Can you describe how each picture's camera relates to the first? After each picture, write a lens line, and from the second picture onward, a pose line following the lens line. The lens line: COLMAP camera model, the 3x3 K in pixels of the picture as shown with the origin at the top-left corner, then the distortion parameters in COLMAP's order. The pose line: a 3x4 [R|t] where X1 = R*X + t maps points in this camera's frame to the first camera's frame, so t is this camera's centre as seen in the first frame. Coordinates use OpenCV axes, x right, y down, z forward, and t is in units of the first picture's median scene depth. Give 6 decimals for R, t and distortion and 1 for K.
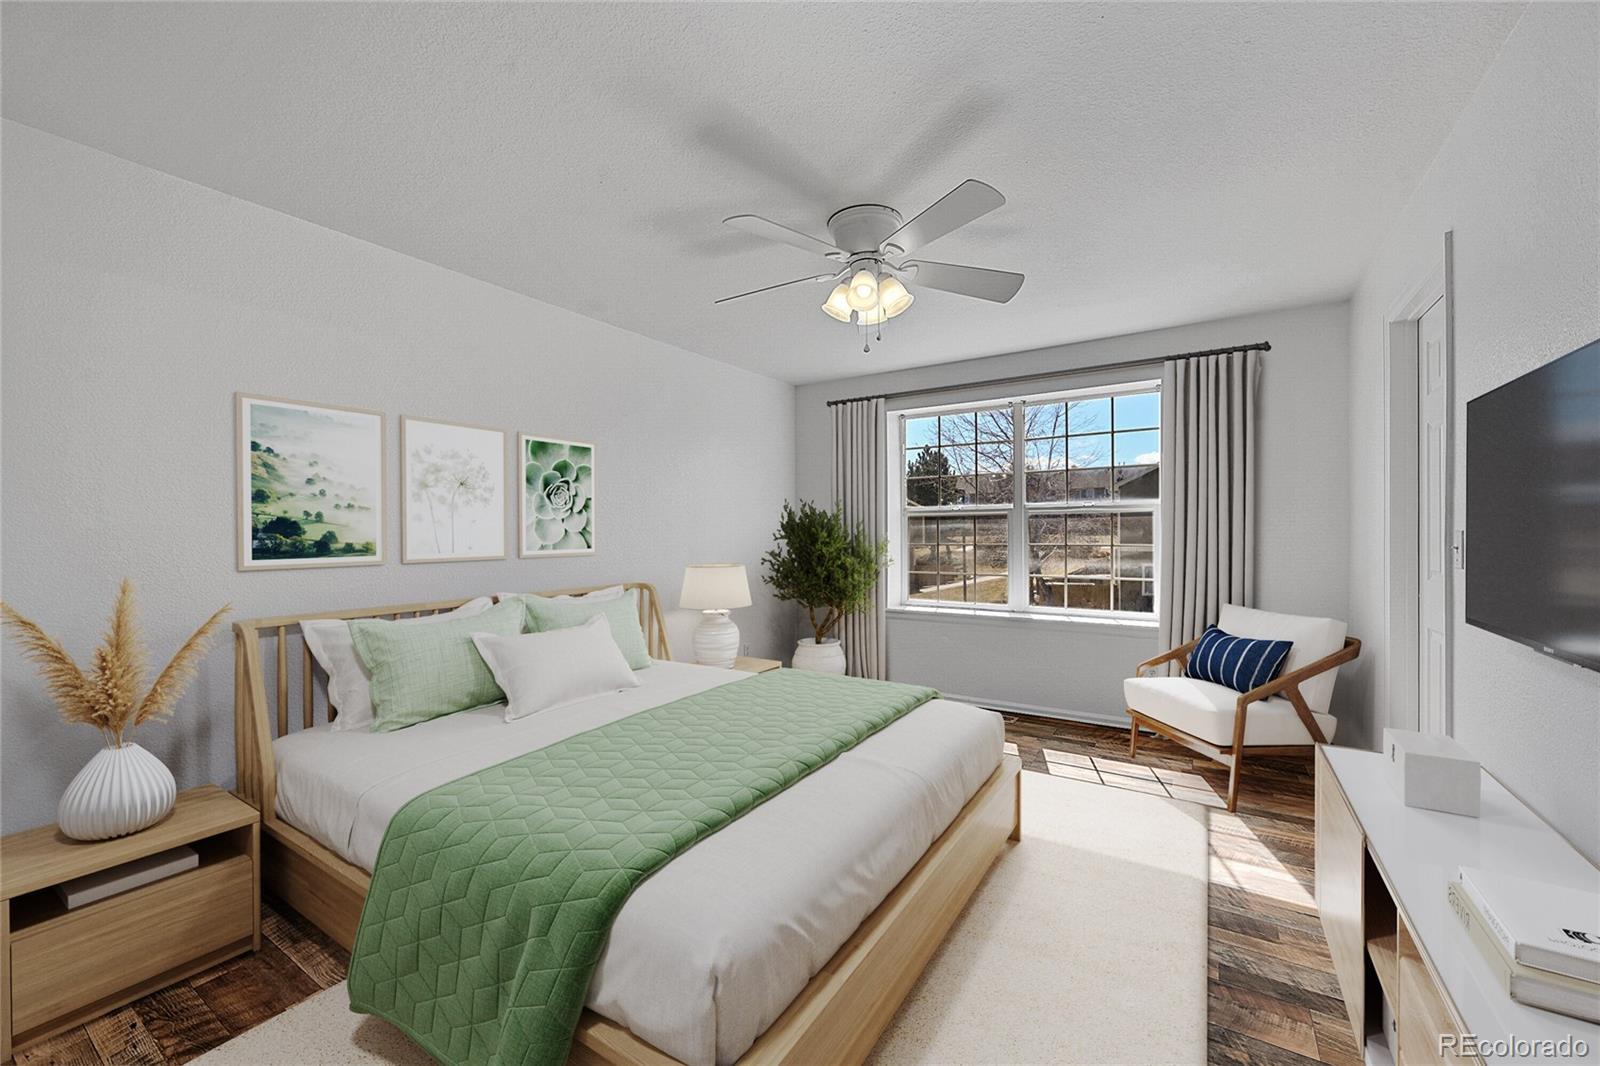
lens RADIAL K [[627.8, 0, 812.0], [0, 627.8, 532.0], [0, 0, 1]] dist [-0.005486, 0.000898]
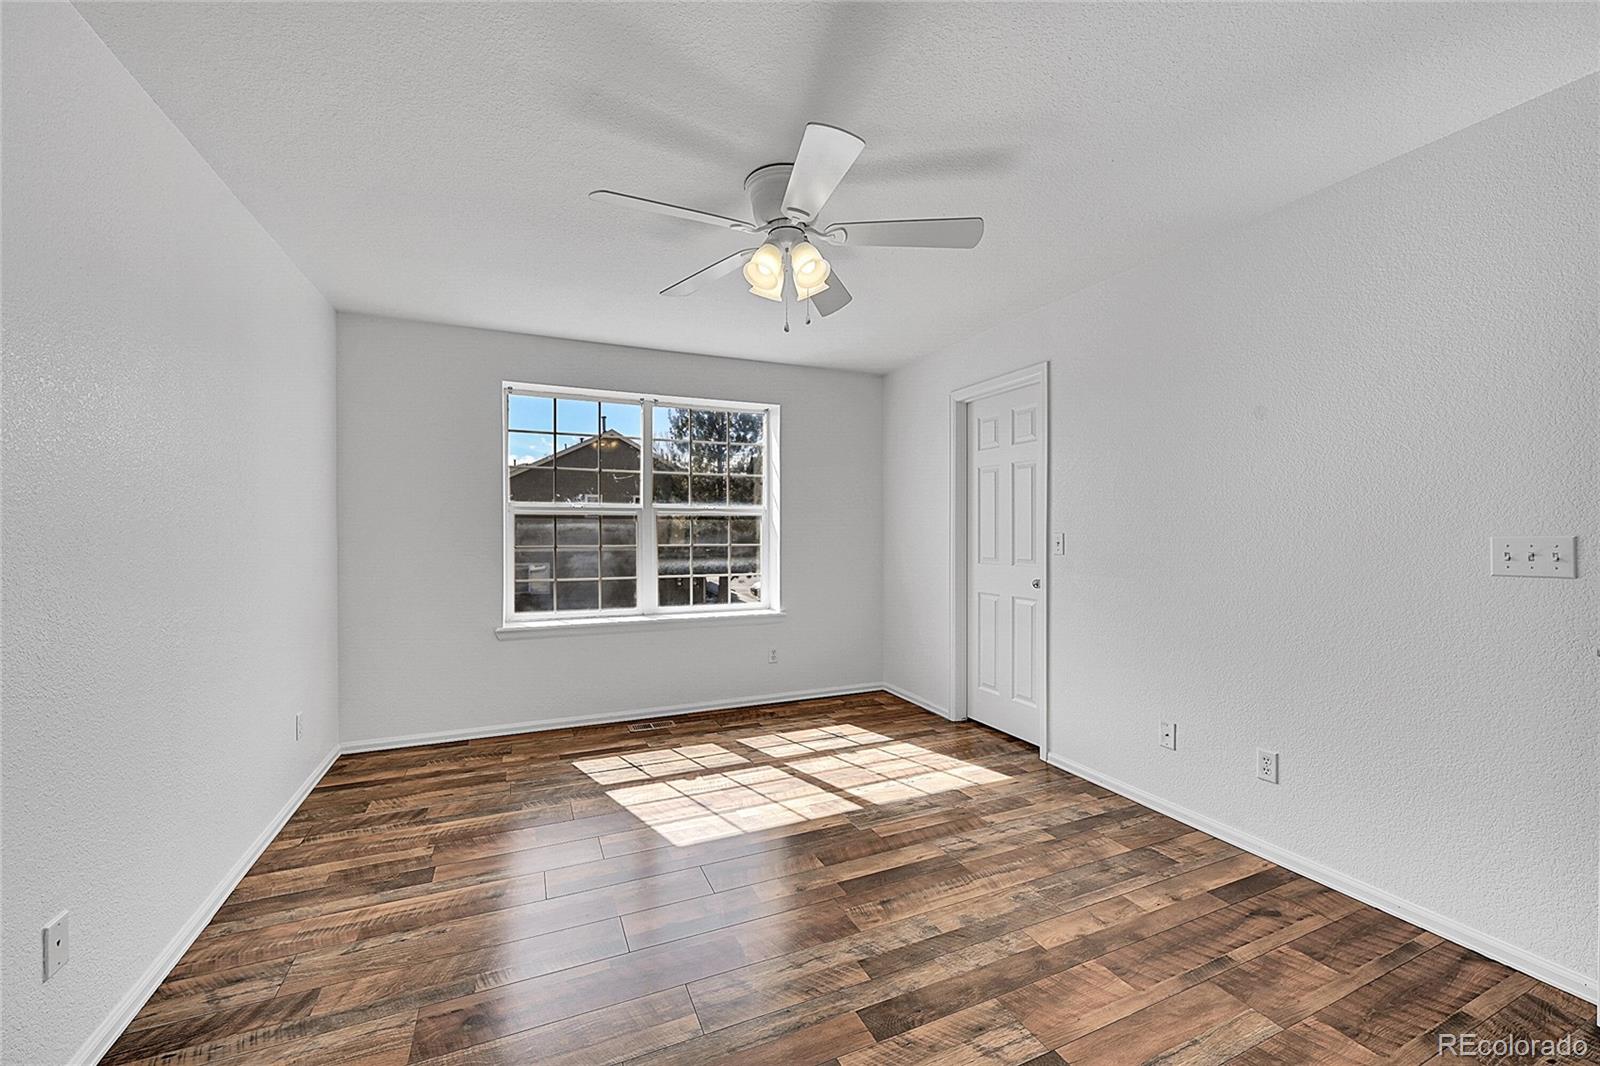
lens RADIAL K [[627.8, 0, 796.2], [0, 627.8, 535.5], [0, 0, 1]] dist [-0.005486, 0.000898]
pose [[0.559313, -0.004220, 0.828946, -0.401112], [-0.002010, 0.999977, 0.006446, -0.003367], [-0.828954, -0.005271, 0.559292, 0.297330]]
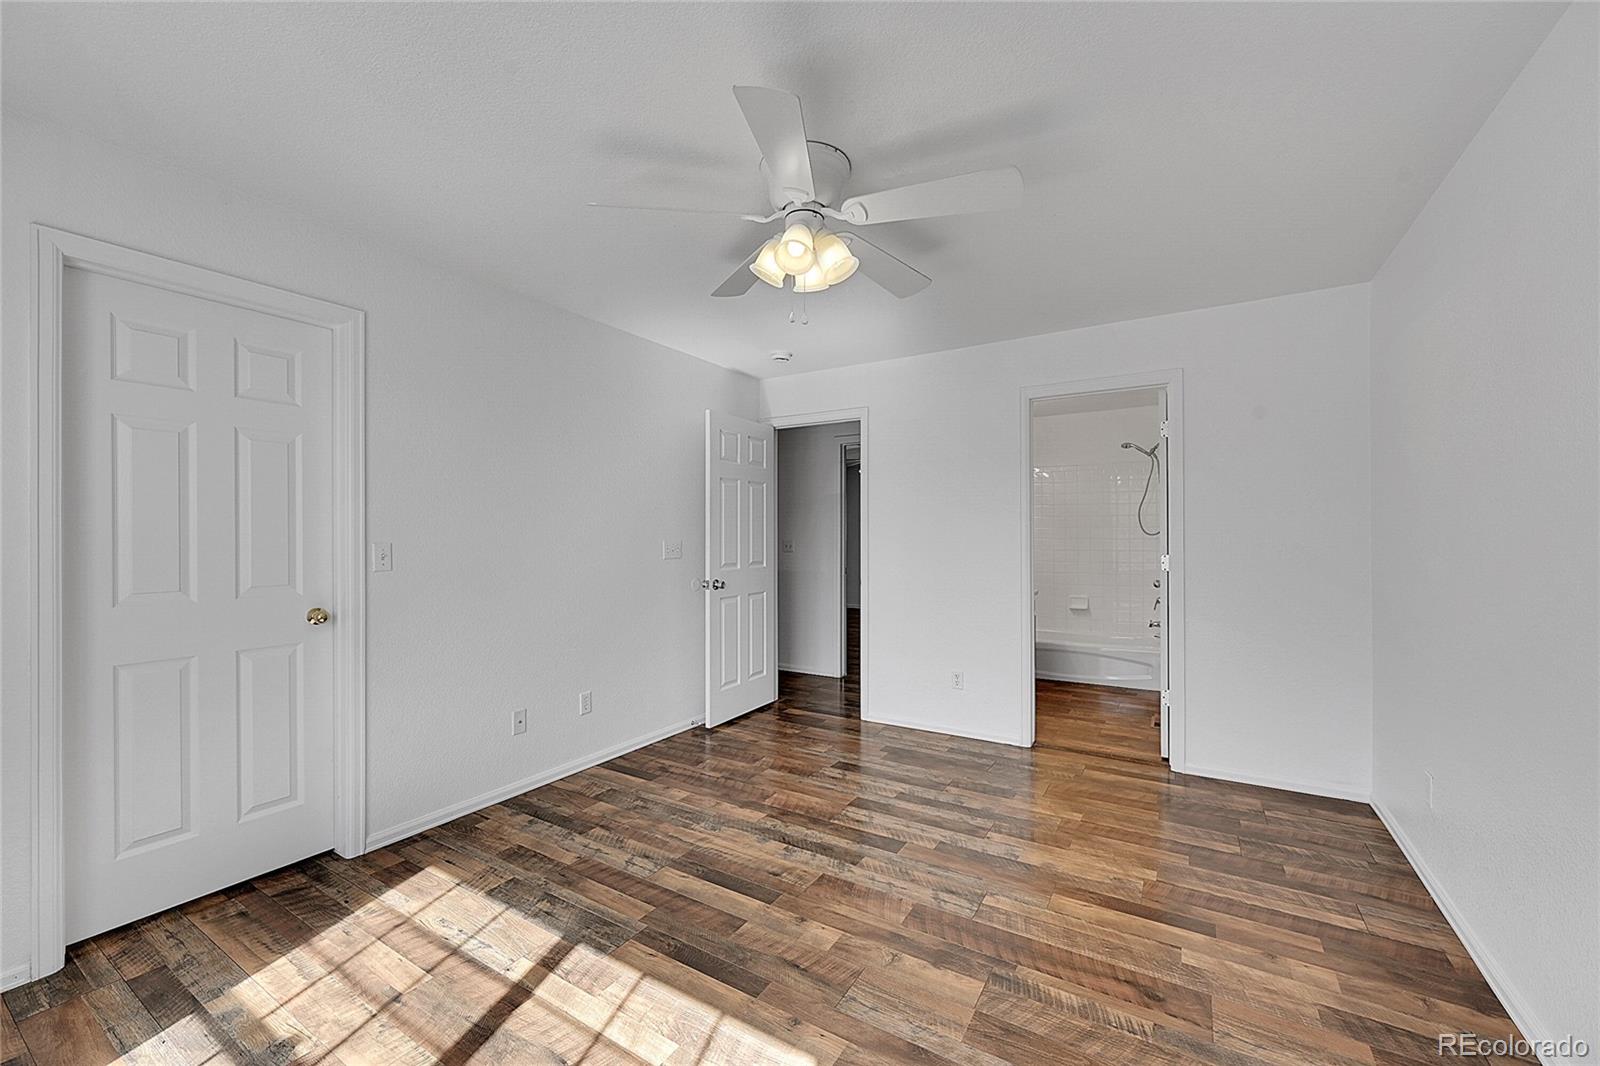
lens RADIAL K [[627.8, 0, 794.2], [0, 627.8, 535.9], [0, 0, 1]] dist [-0.005486, 0.000898]
pose [[-0.999982, 0.004697, -0.003707, 0.065684], [0.004711, 0.999982, -0.003773, -0.005767], [0.003689, -0.003790, -0.999986, 1.127231]]
